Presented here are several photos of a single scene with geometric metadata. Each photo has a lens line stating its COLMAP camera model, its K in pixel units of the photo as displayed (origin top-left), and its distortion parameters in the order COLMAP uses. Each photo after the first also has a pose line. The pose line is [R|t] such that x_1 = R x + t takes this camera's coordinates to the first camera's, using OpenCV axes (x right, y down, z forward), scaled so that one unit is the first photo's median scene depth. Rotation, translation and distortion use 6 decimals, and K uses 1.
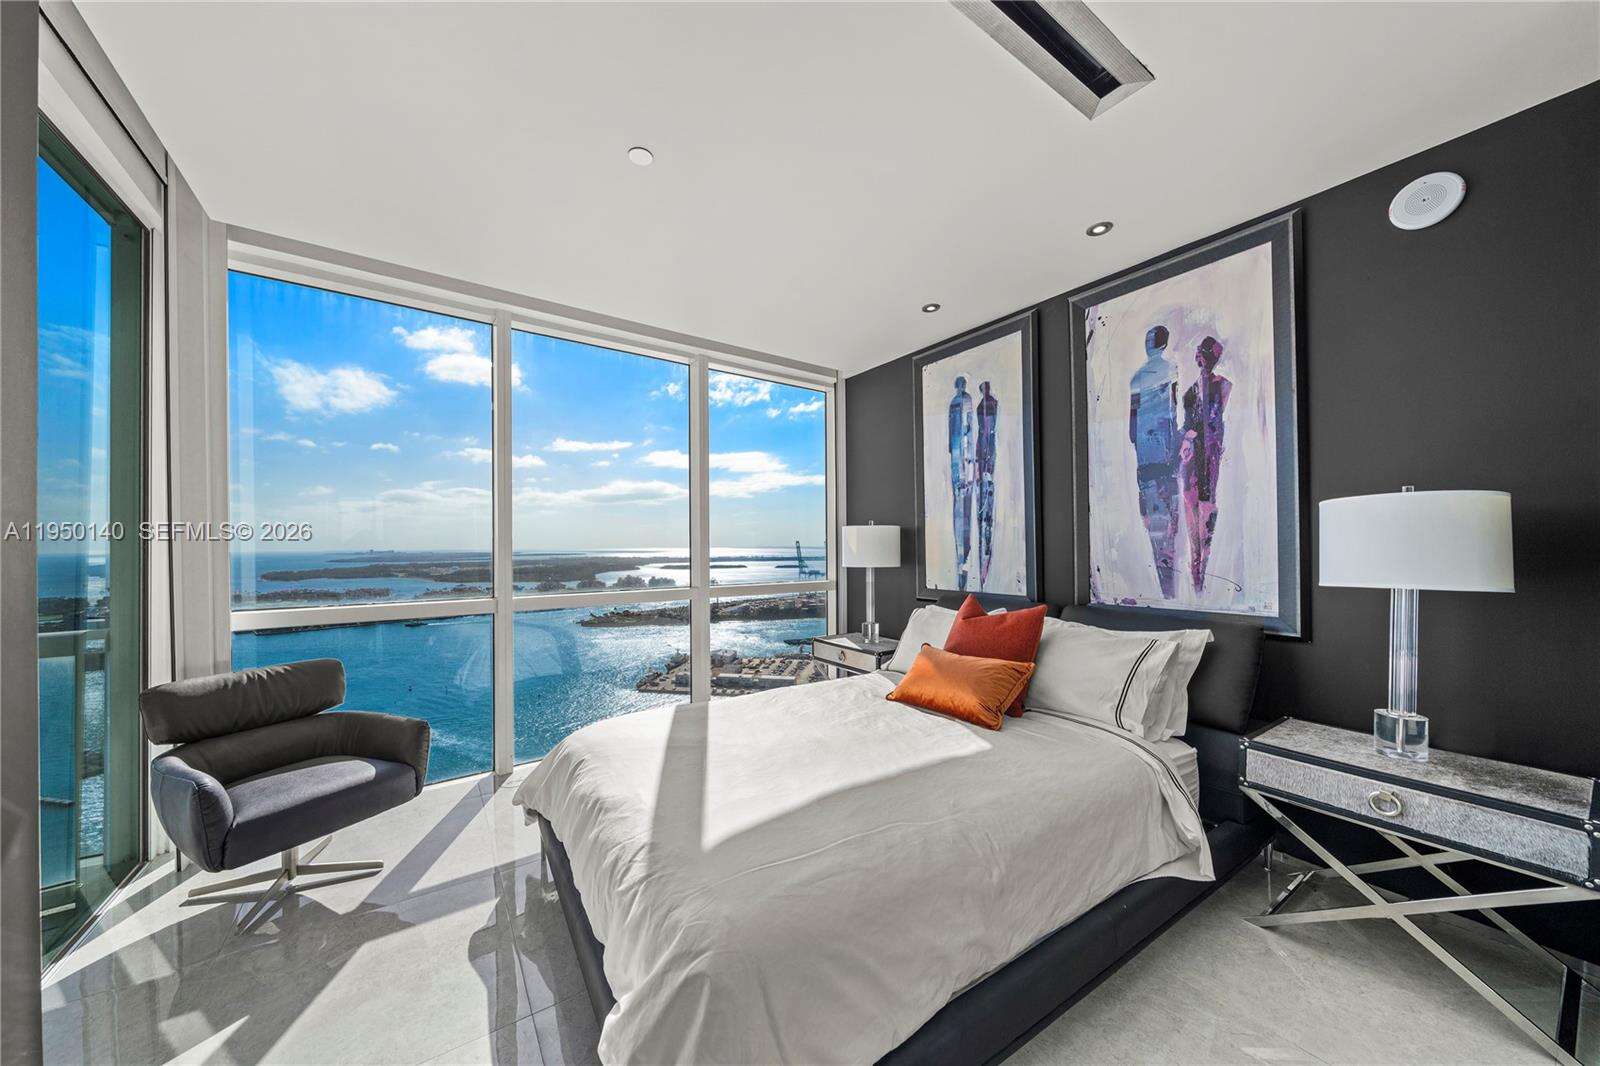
lens RADIAL K [[546.8, 0, 805.3], [0, 546.8, 543.2], [0, 0, 1]] dist [-0.000667, 0.000022]
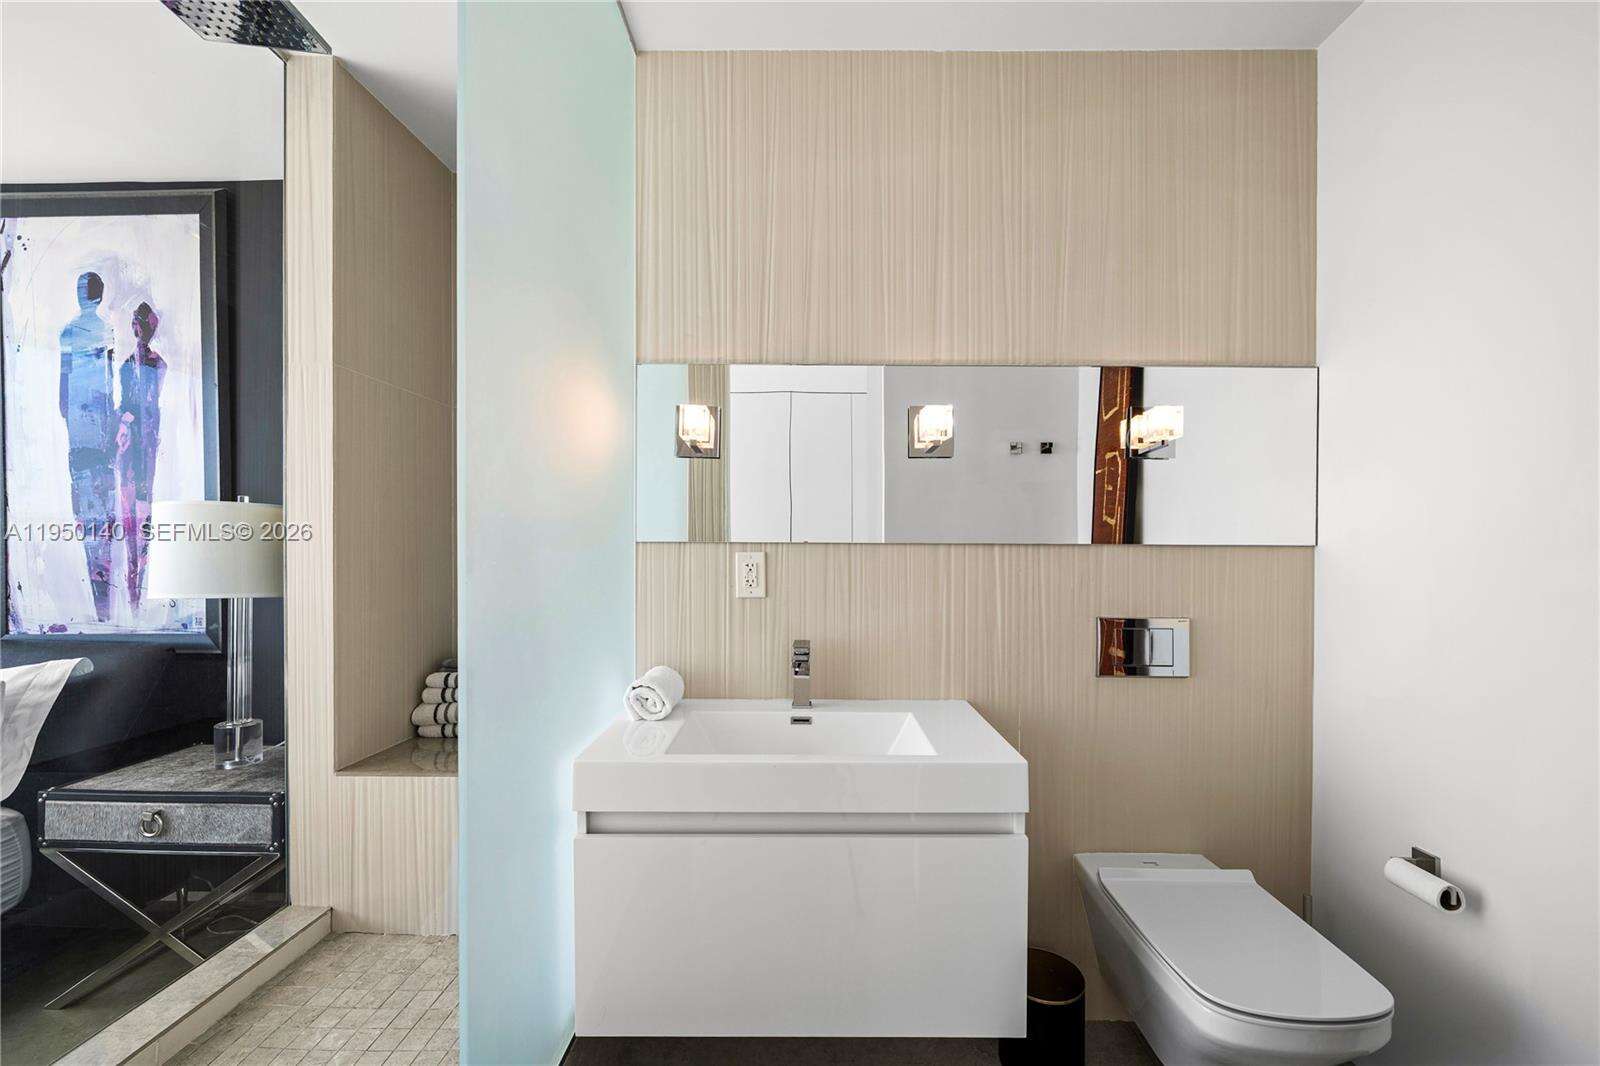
lens RADIAL K [[611.5, 0, 810.2], [0, 611.5, 556.0], [0, 0, 1]] dist [-0.002127, -0.000339]
pose [[0.583087, 0.000354, 0.812409, 0.566850], [-0.007477, 0.999960, 0.004930, -0.004815], [-0.812375, -0.008949, 0.583067, -0.359893]]
